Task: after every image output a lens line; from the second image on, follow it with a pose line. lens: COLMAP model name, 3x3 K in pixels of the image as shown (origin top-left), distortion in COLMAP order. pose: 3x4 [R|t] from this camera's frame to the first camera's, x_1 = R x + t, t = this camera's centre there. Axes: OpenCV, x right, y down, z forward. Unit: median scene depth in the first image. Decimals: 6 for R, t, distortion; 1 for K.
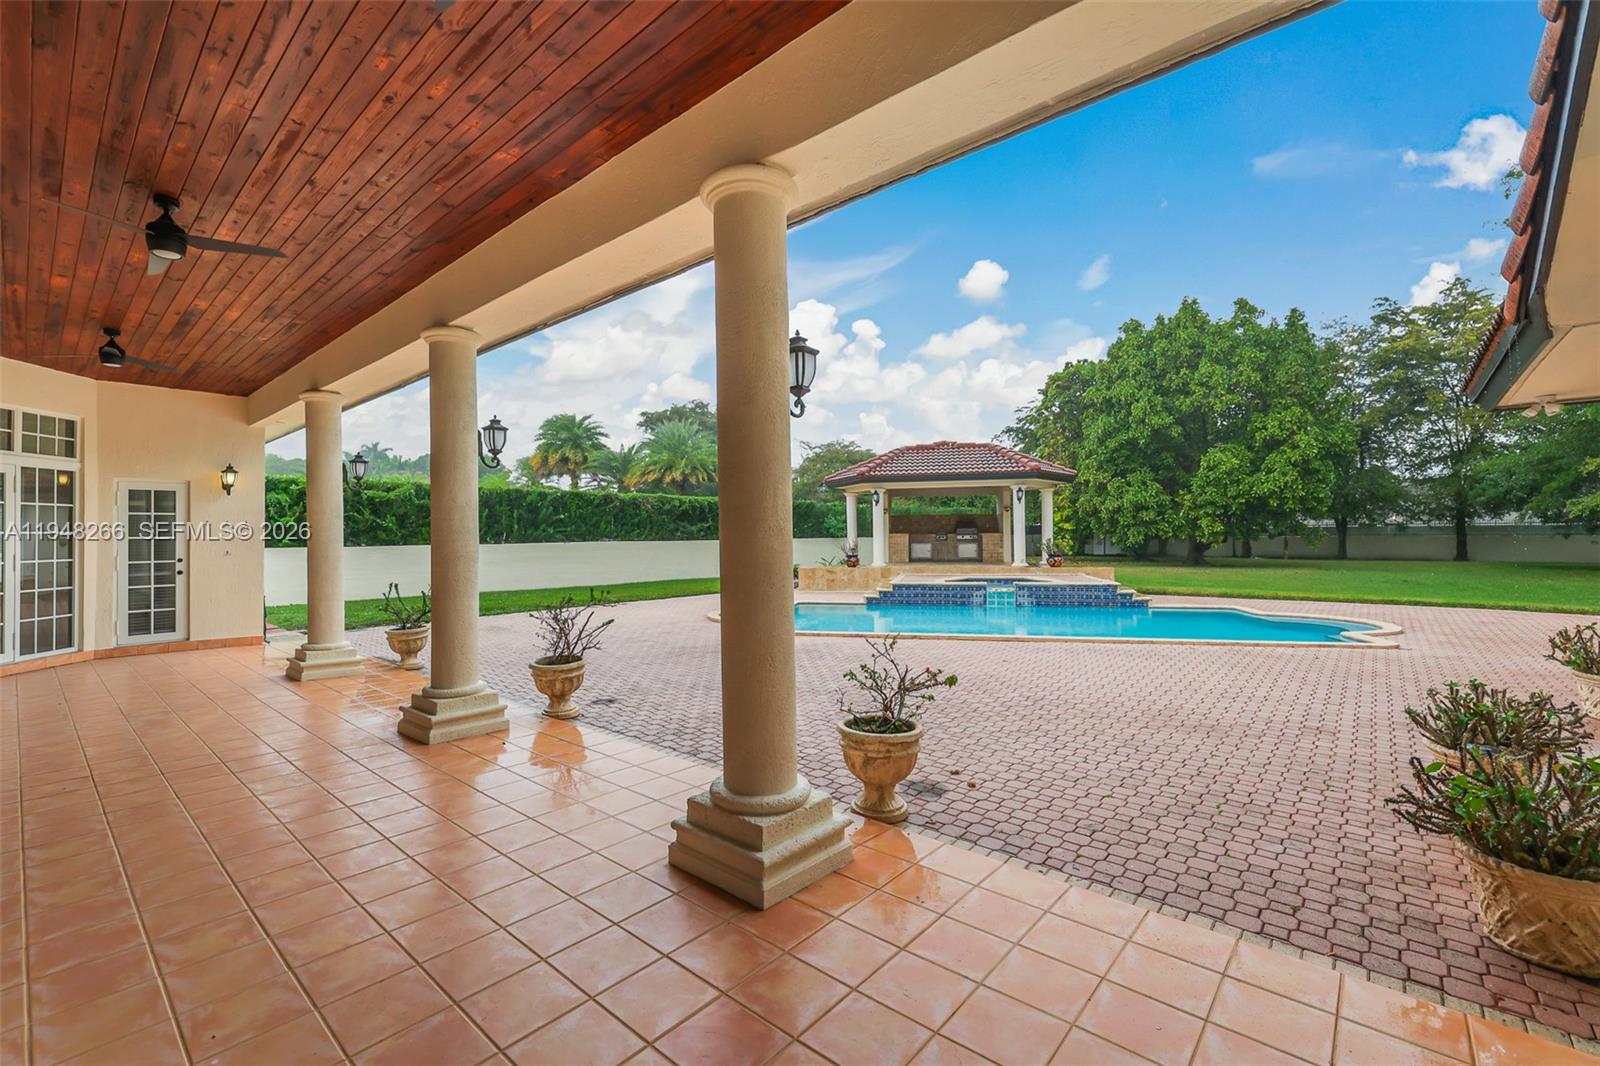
lens RADIAL K [[684.6, 0, 788.0], [0, 684.6, 515.1], [0, 0, 1]] dist [0.001188, 0.000125]
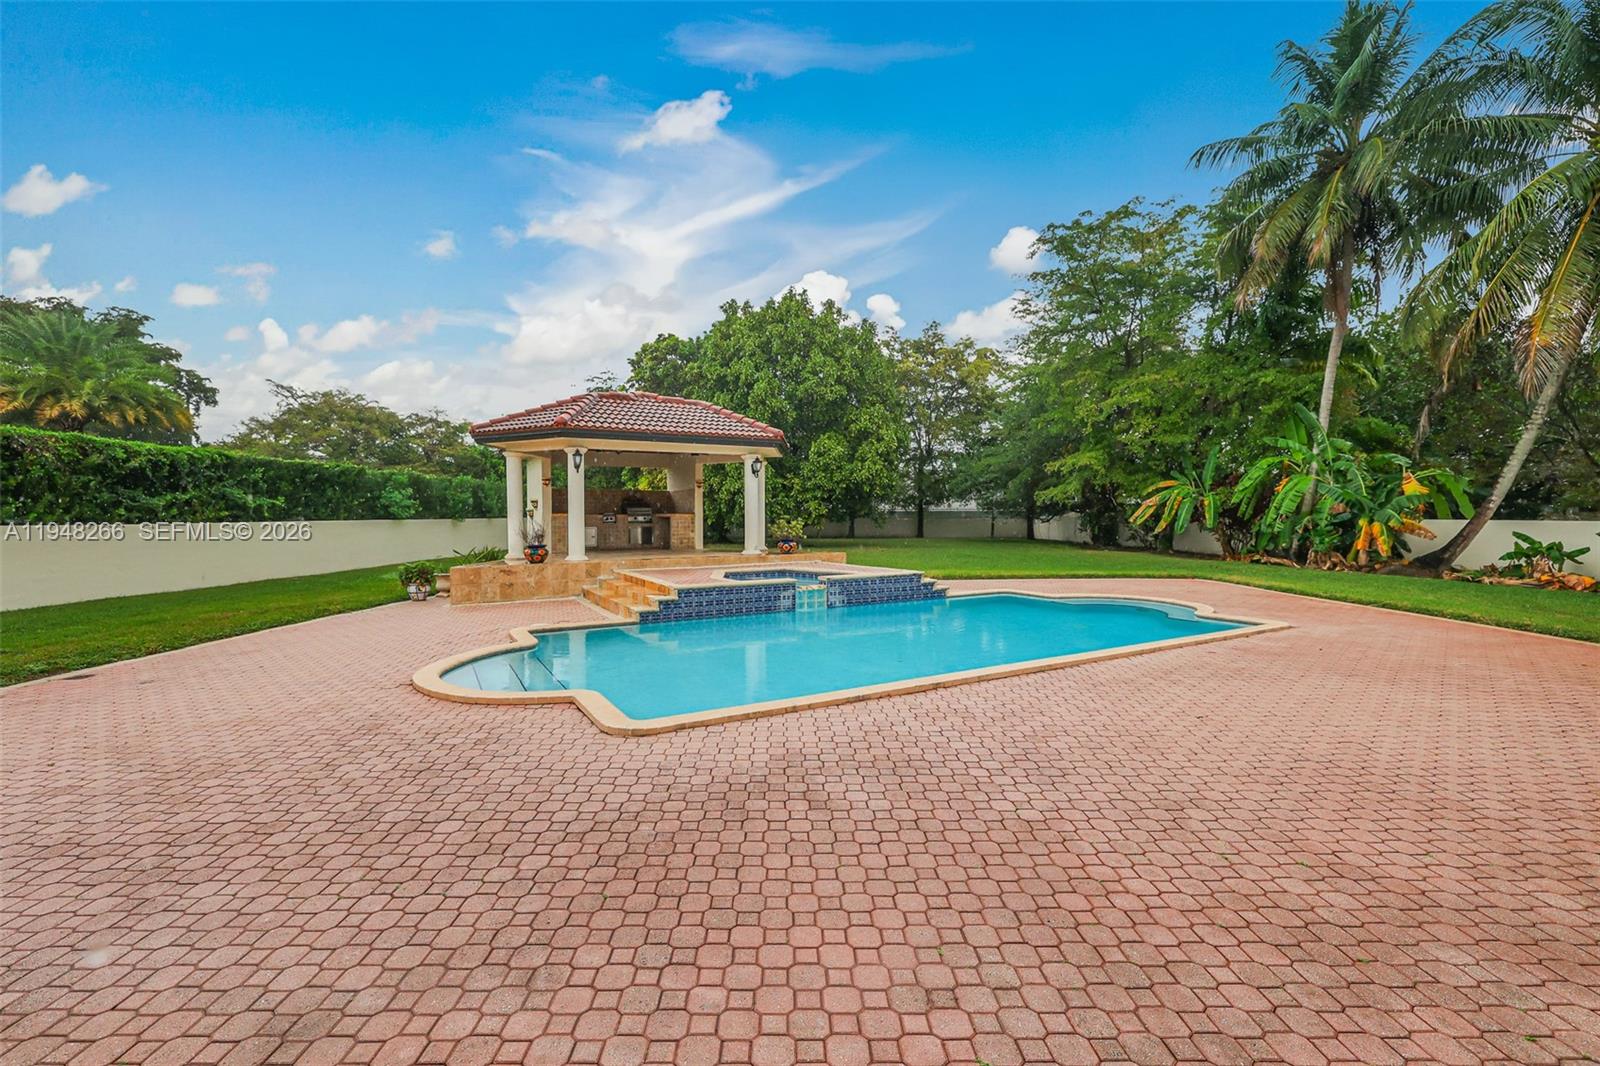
lens RADIAL K [[677.7, 0, 778.0], [0, 677.7, 518.9], [0, 0, 1]] dist [-0.002773, 0.000642]
pose [[0.751056, 0.002225, 0.660234, -0.123251], [-0.022649, 0.999493, 0.022395, 0.009822], [-0.659849, -0.031774, 0.750726, 0.265924]]
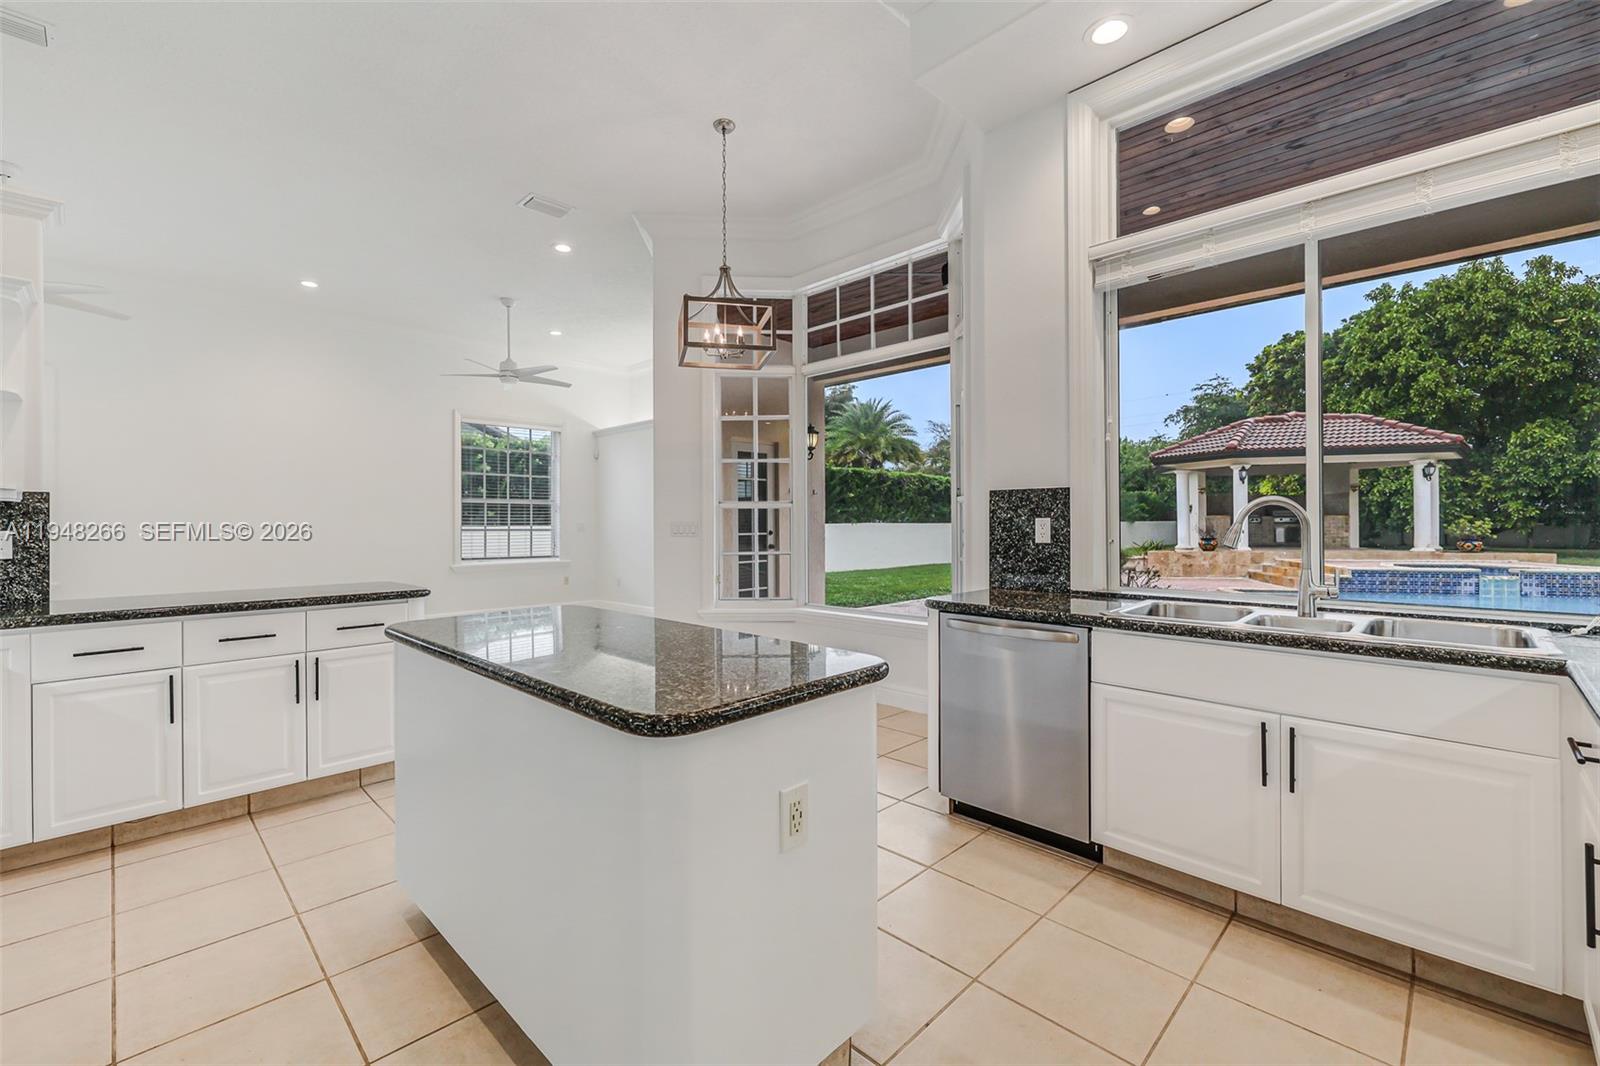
lens RADIAL K [[677.7, 0, 778.0], [0, 677.7, 518.9], [0, 0, 1]] dist [-0.002773, 0.000642]
pose [[0.997895, 0.004997, -0.064664, -0.313607], [-0.003485, 0.999718, 0.023477, 0.010577], [0.064763, -0.023202, 0.997631, 0.051567]]
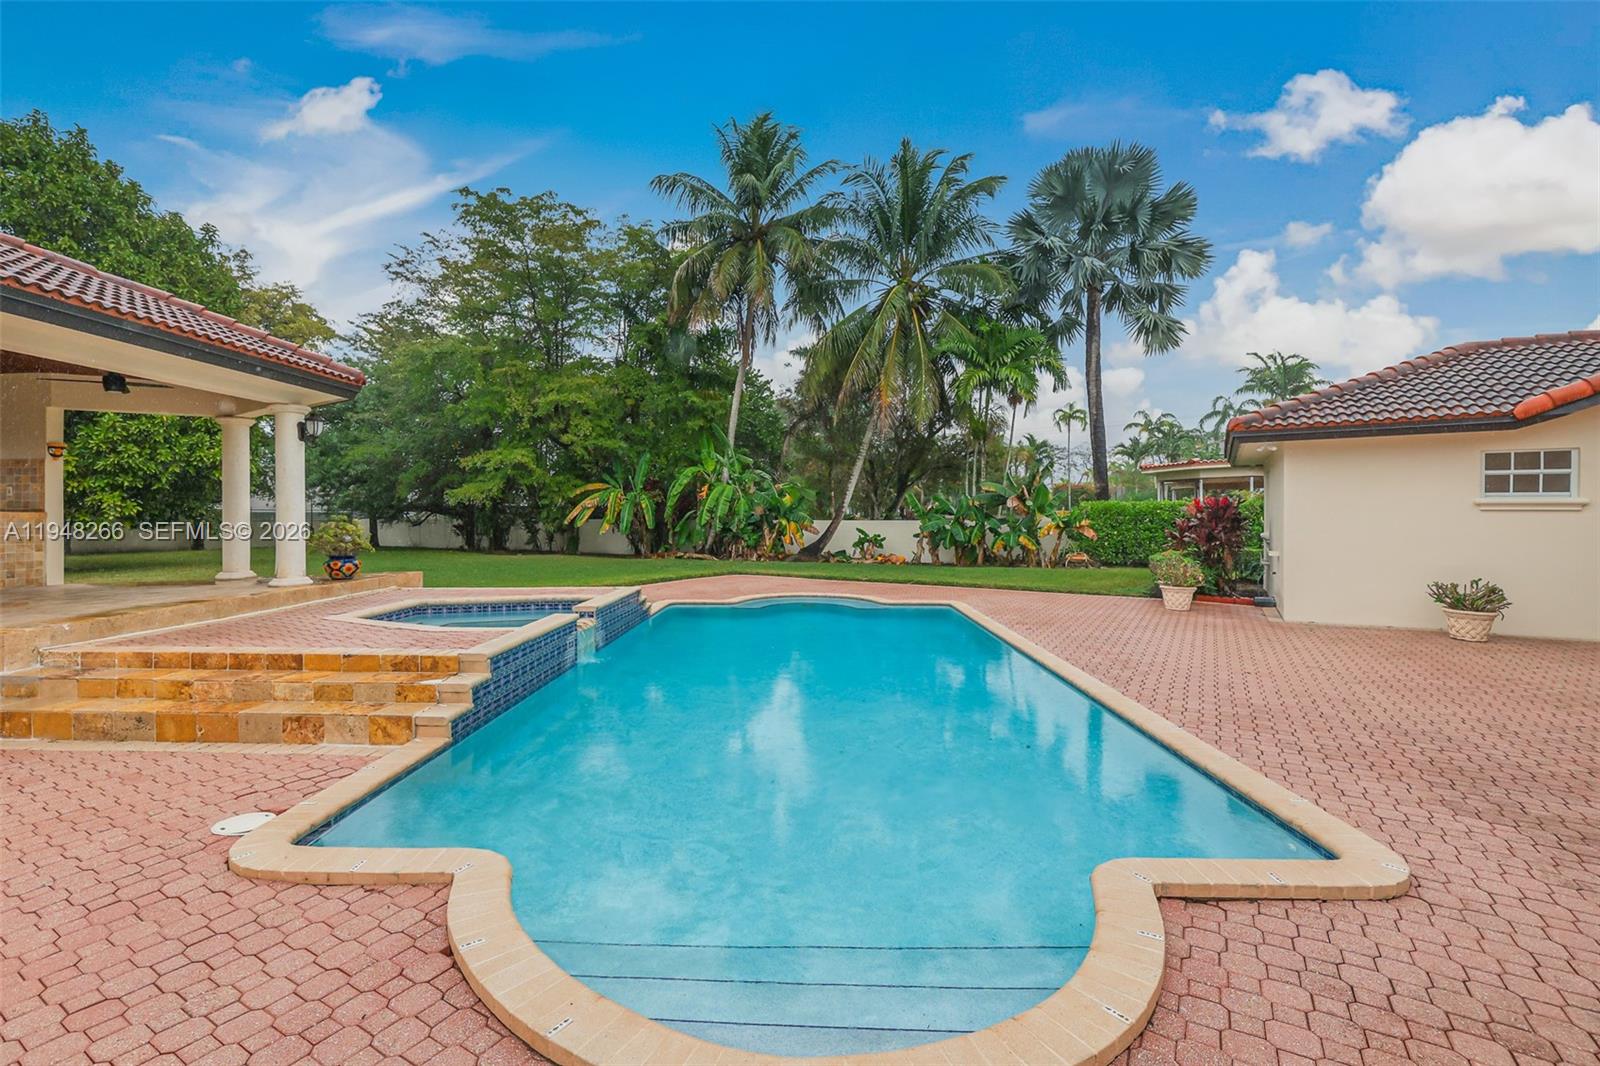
lens RADIAL K [[705.8, 0, 746.4], [0, 705.8, 526.1], [0, 0, 1]] dist [-0.002064, -0.000087]
pose [[-0.161470, -0.005515, 0.986862, -0.123901], [-0.025985, 0.999661, 0.001335, 0.019372], [-0.986535, -0.025428, -0.161559, 0.555592]]
